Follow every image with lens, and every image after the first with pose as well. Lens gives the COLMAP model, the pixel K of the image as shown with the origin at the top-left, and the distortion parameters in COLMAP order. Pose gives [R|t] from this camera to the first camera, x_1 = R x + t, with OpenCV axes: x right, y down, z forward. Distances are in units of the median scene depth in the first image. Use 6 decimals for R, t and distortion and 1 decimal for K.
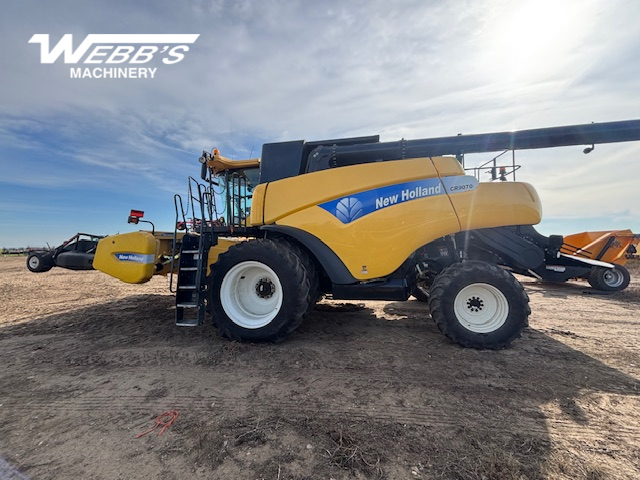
lens RADIAL K [[255.9, 0, 320.0], [0, 255.9, 240.0], [0, 0, 1]] dist [0.008307, 0.000018]
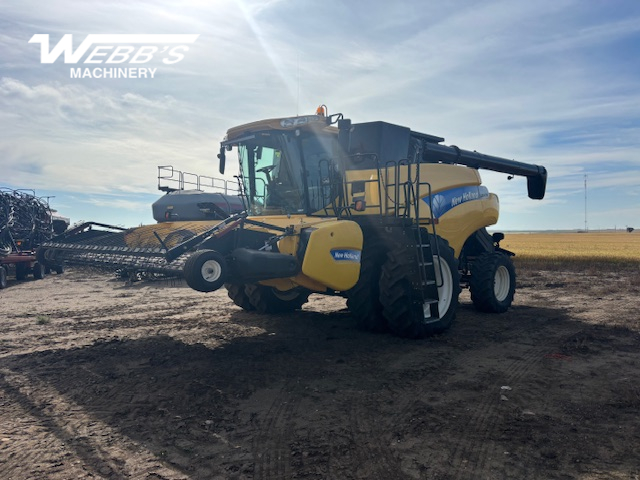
lens RADIAL K [[492.2, 0, 315.9], [0, 492.2, 238.6], [0, 0, 1]] dist [0.095384, -0.124521]
pose [[0.561222, 0.006710, 0.827638, -1.901818], [-0.009436, 0.999954, -0.001709, 0.028970], [-0.827611, -0.006850, 0.561260, 0.264525]]
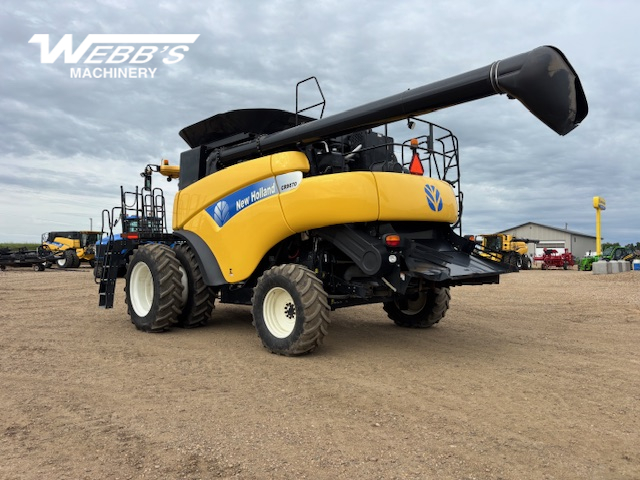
lens RADIAL K [[482.2, 0, 320.0], [0, 482.2, 240.0], [0, 0, 1]] dist [0.073372, -0.097949]
pose [[0.819726, -0.013547, -0.572595, 1.535601], [0.013073, 0.999902, -0.004940, 0.003349], [0.572606, -0.003436, 0.819823, -0.348965]]
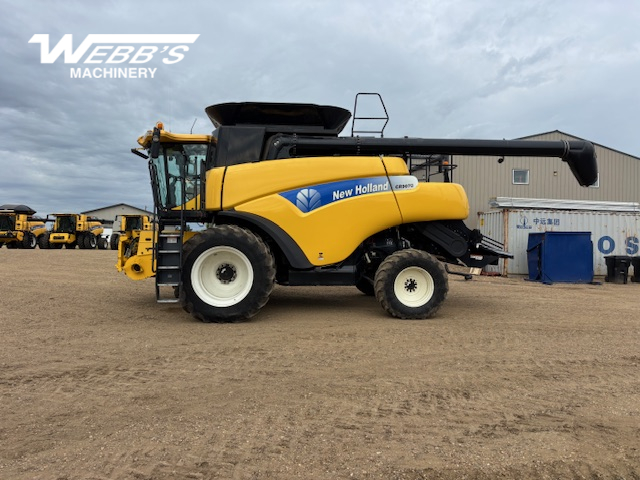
lens RADIAL K [[492.2, 0, 315.9], [0, 492.2, 238.6], [0, 0, 1]] dist [0.095384, -0.124521]
pose [[0.964340, 0.025006, 0.263482, -0.396106], [-0.032354, 0.999198, 0.023582, -0.005455], [-0.262681, -0.031266, 0.964376, -1.001856]]
